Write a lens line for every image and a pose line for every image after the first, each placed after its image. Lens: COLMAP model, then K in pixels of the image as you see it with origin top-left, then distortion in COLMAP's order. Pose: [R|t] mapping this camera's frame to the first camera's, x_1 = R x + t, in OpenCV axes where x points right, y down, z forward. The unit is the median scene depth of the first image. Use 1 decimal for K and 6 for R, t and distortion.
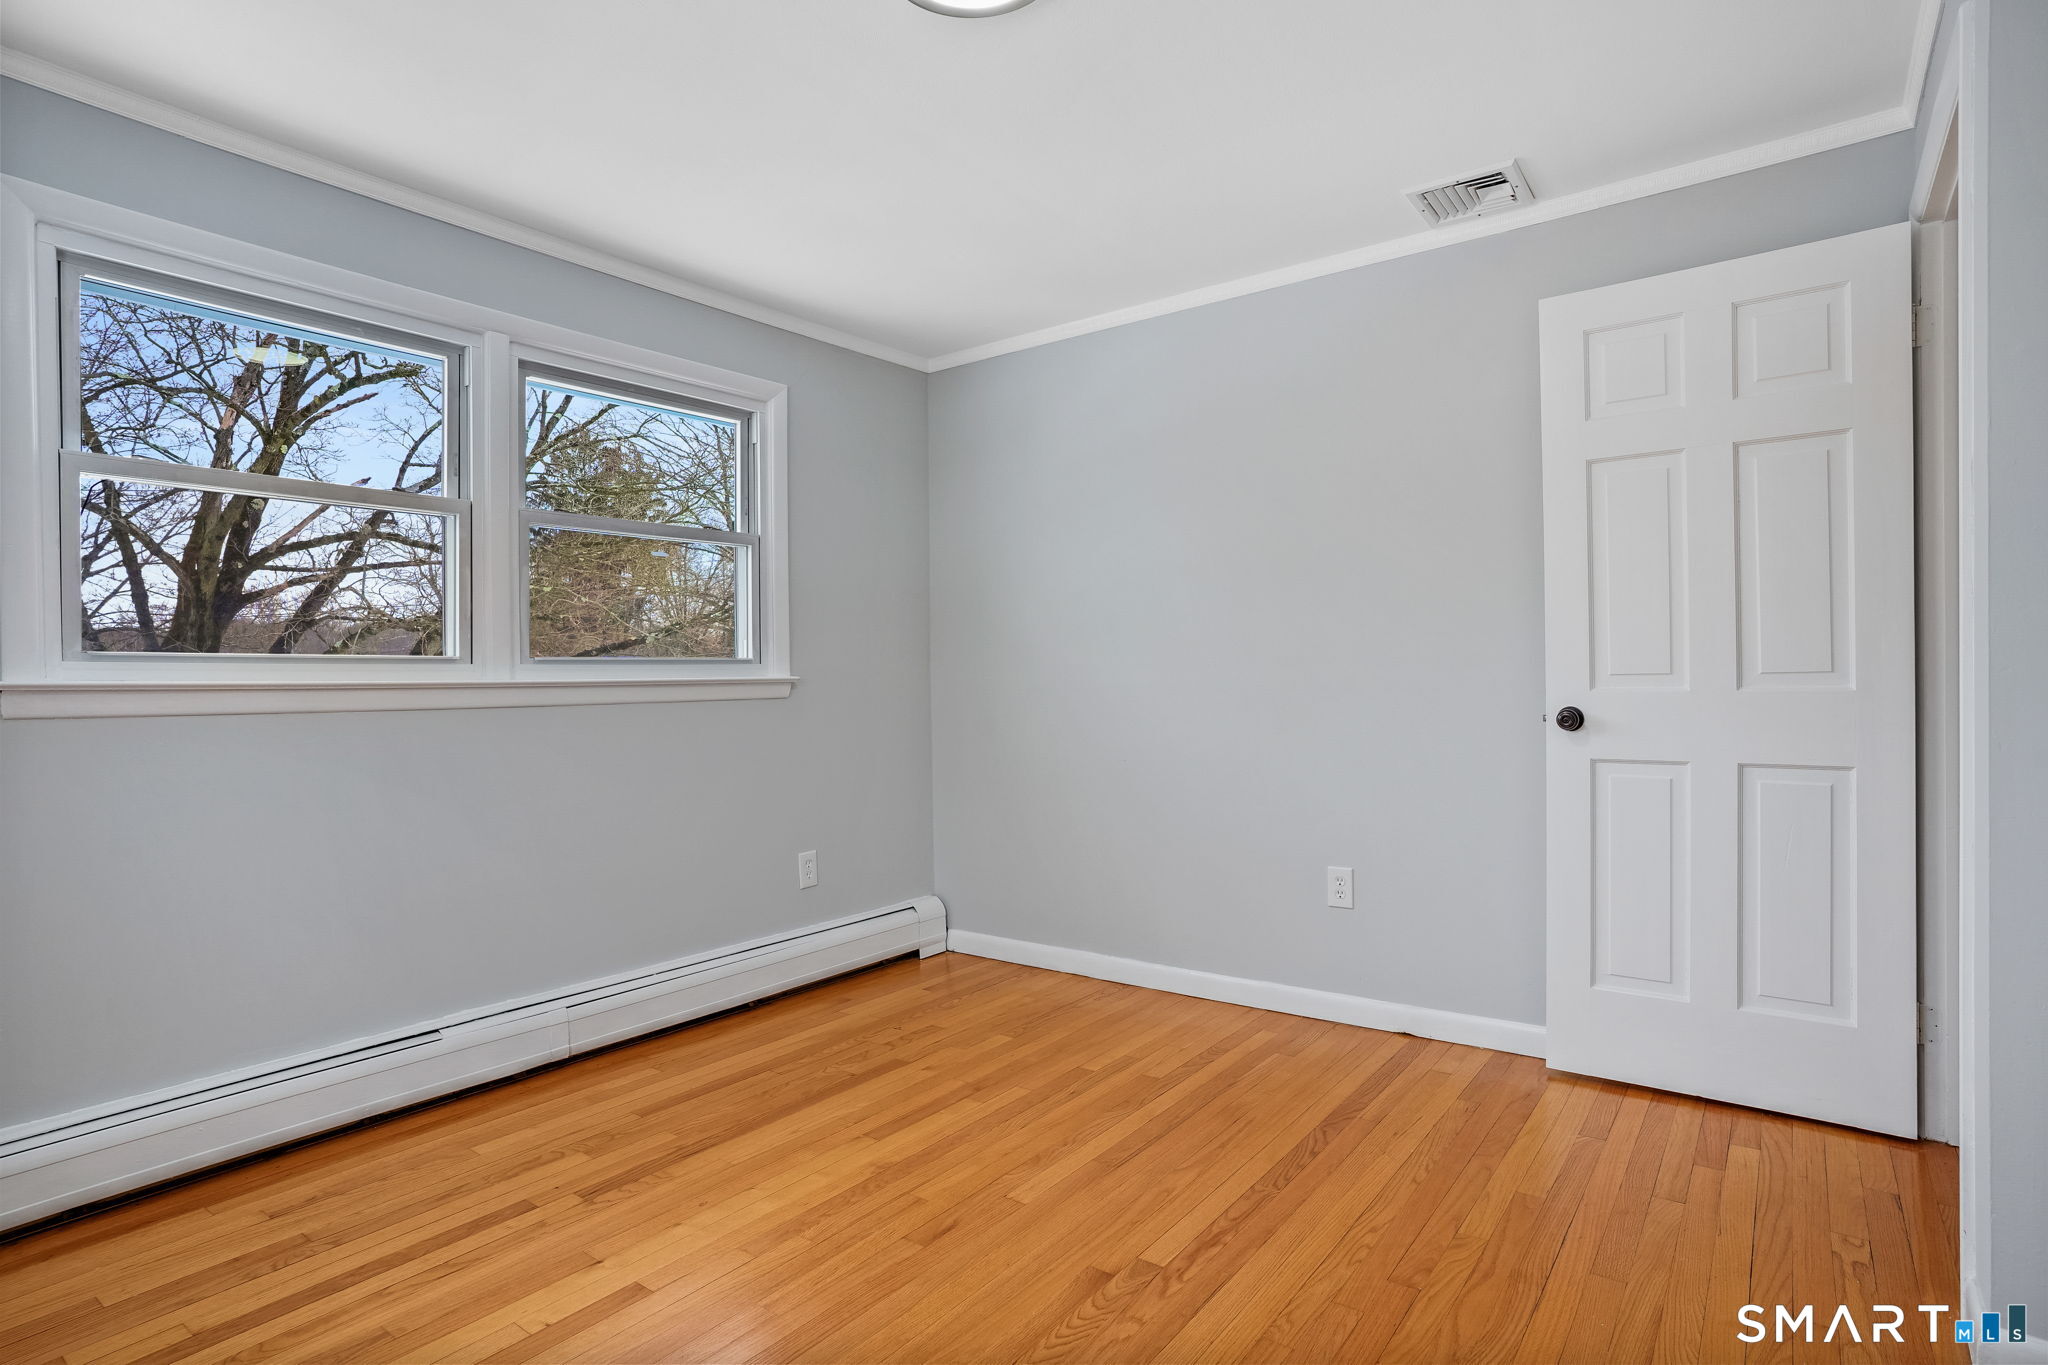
lens RADIAL K [[1000.4, 0, 1009.1], [0, 1000.4, 686.8], [0, 0, 1]] dist [-0.043820, 0.000010]
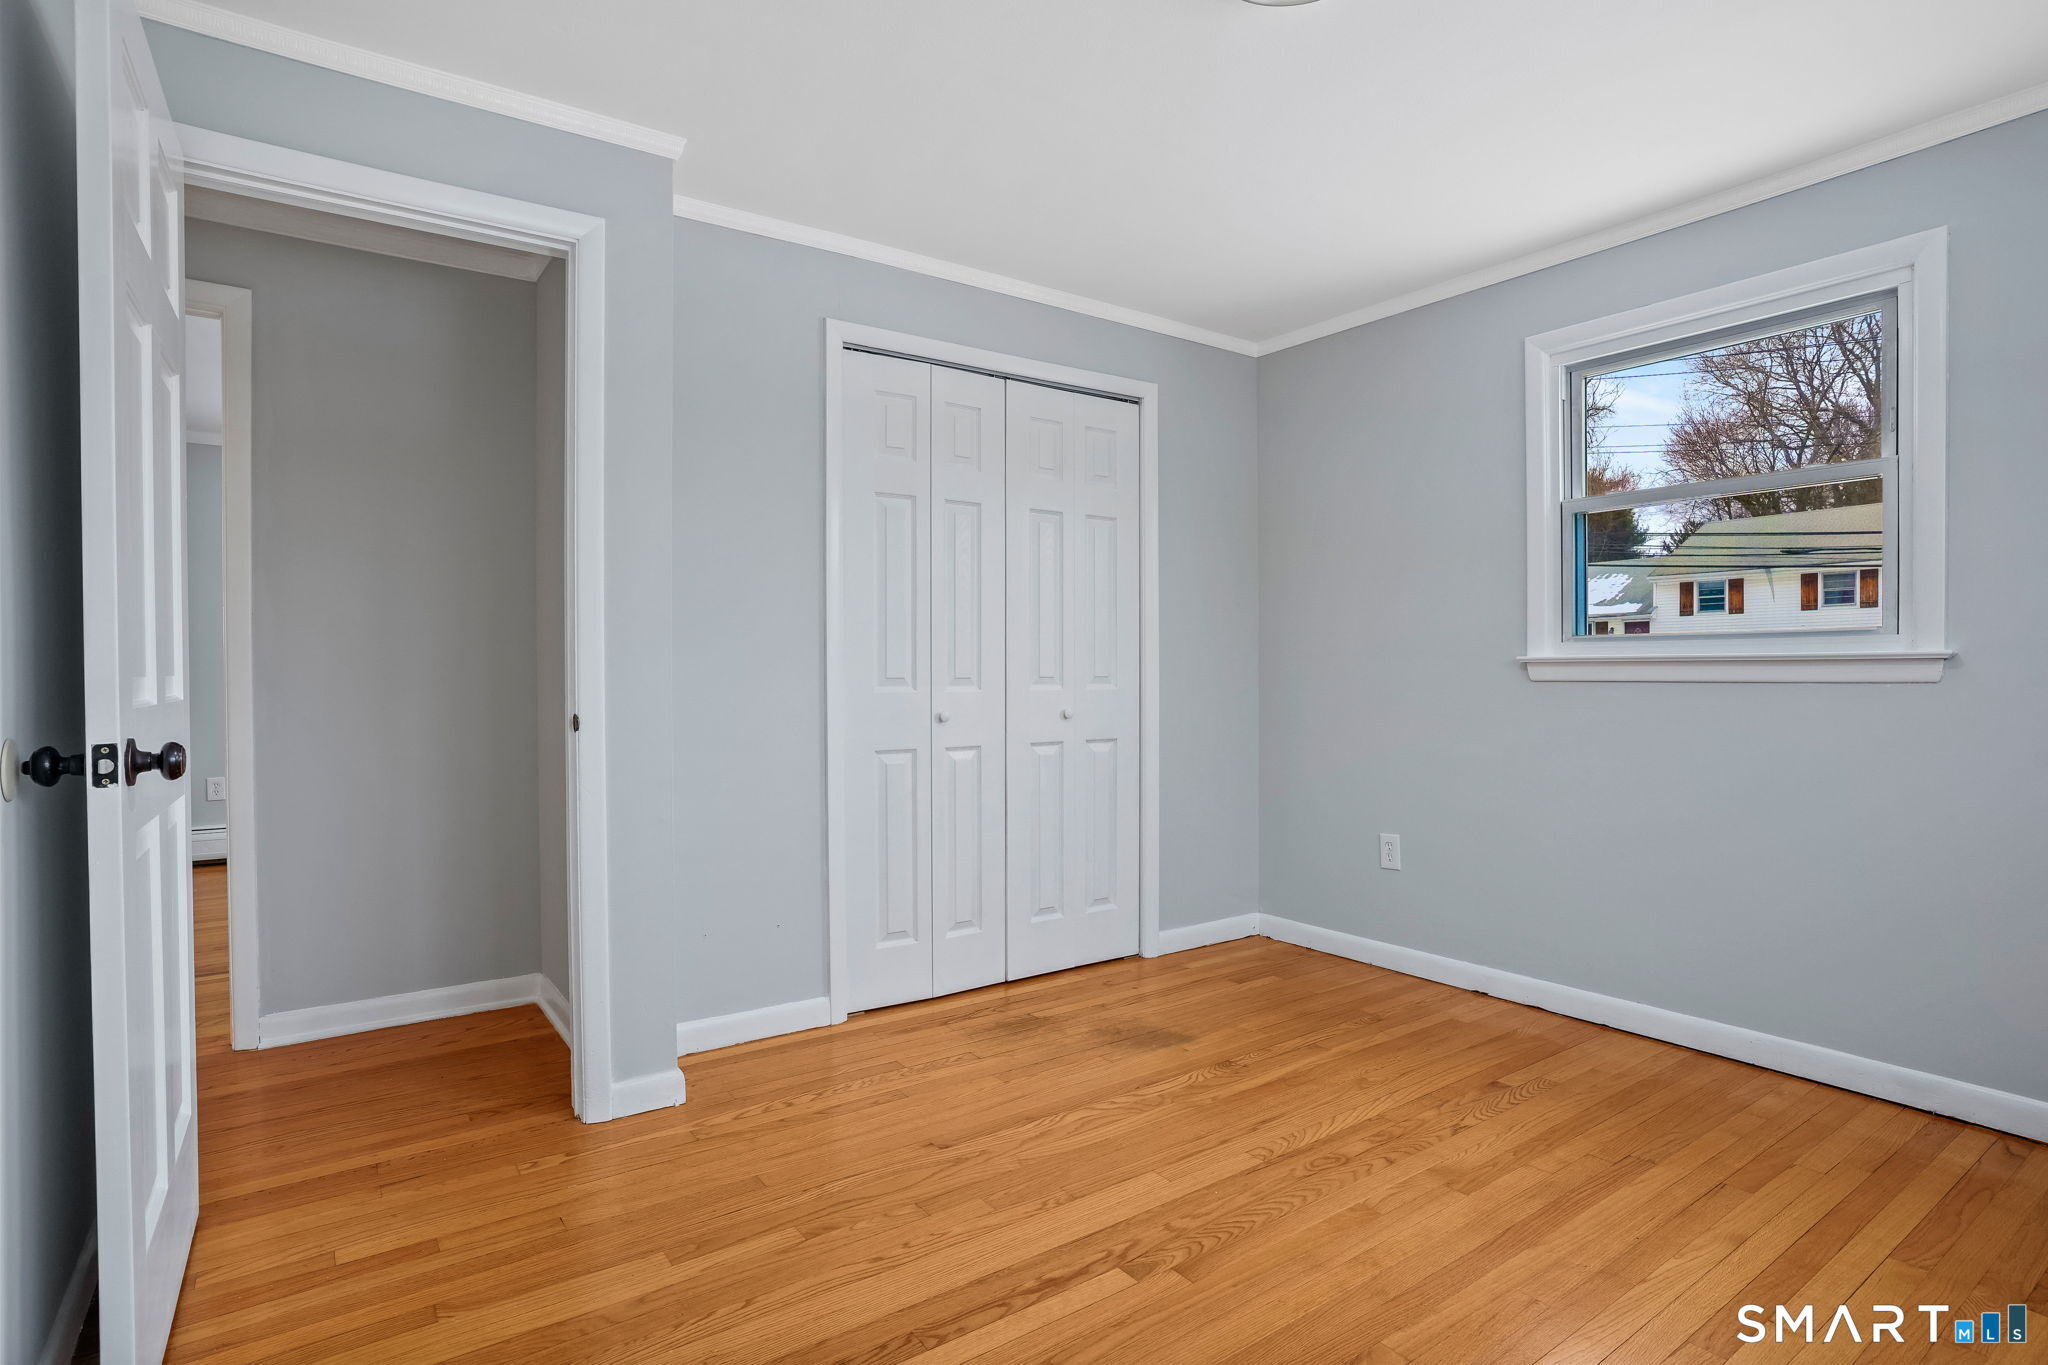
lens RADIAL K [[1000.4, 0, 1009.1], [0, 1000.4, 686.8], [0, 0, 1]] dist [-0.043820, 0.000010]
pose [[-0.948965, 0.013925, 0.315073, -0.059009], [0.020838, 0.999610, 0.018582, -0.015106], [-0.314691, 0.024199, -0.948886, 1.949511]]
